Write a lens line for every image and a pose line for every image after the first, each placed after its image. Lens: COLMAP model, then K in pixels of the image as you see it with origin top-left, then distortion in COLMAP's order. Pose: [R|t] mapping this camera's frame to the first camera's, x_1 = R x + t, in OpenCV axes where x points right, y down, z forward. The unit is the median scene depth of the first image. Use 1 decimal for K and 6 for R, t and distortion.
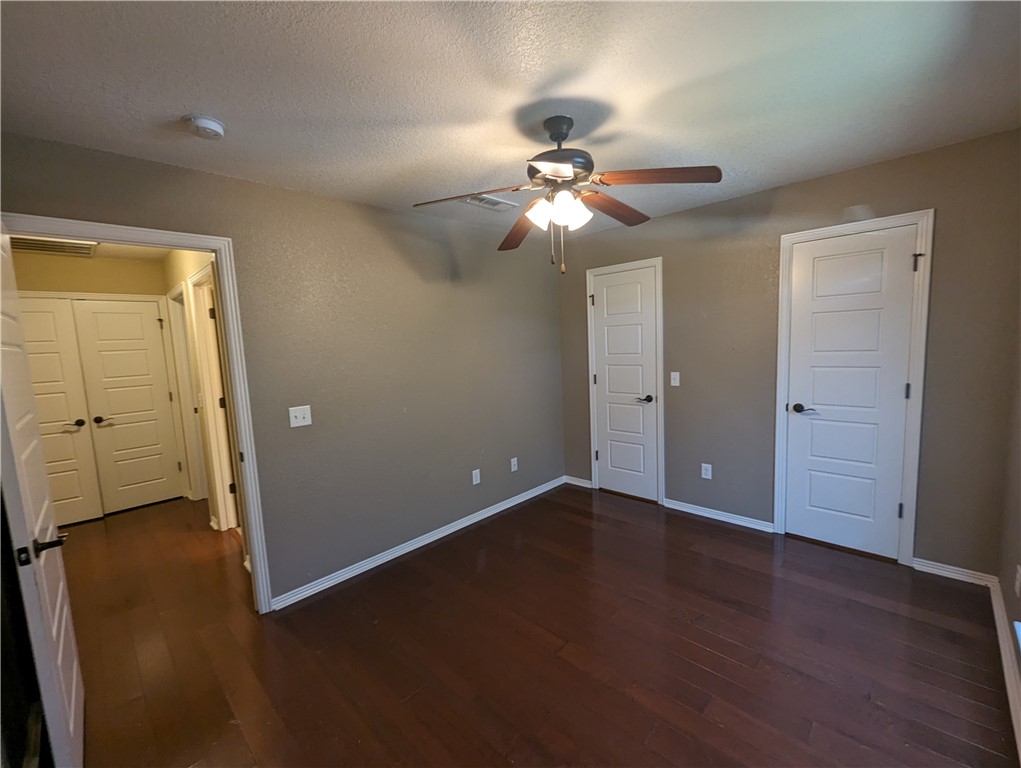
lens RADIAL K [[425.9, 0, 518.9], [0, 425.9, 382.5], [0, 0, 1]] dist [0.000738, -0.000885]
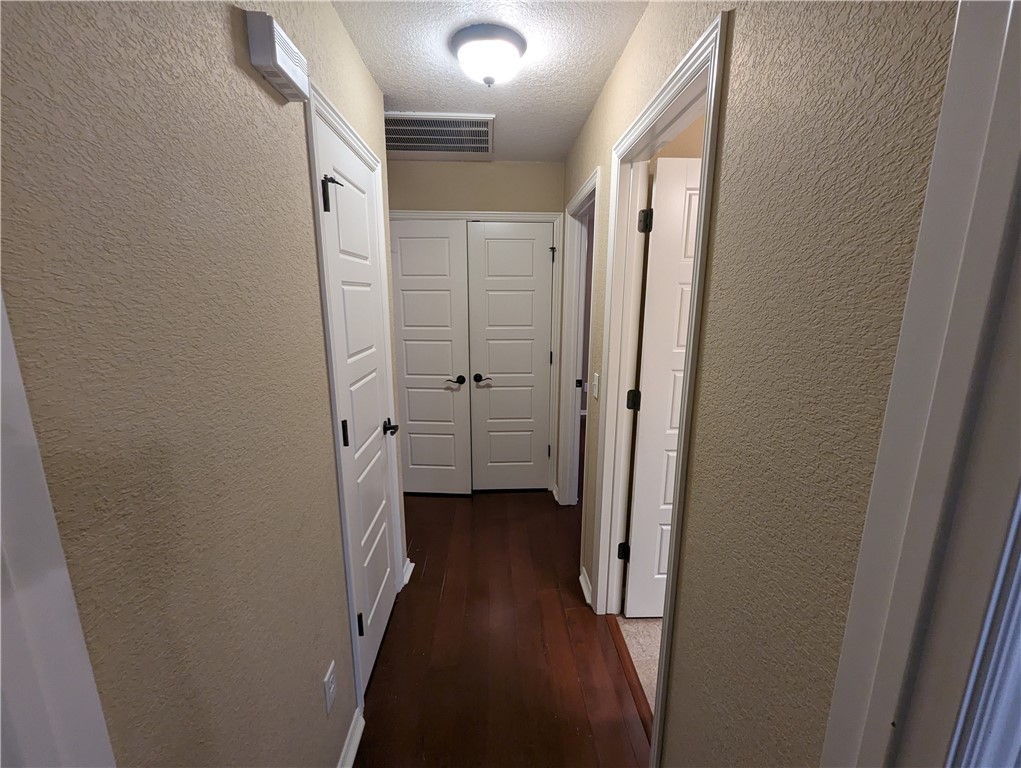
lens RADIAL K [[425.9, 0, 509.3], [0, 425.9, 383.1], [0, 0, 1]] dist [0.000738, -0.000885]
pose [[0.718137, 0.184207, -0.671079, -0.417994], [-0.104955, 0.981969, 0.157230, -0.035208], [0.687942, -0.042480, 0.724522, 0.473275]]
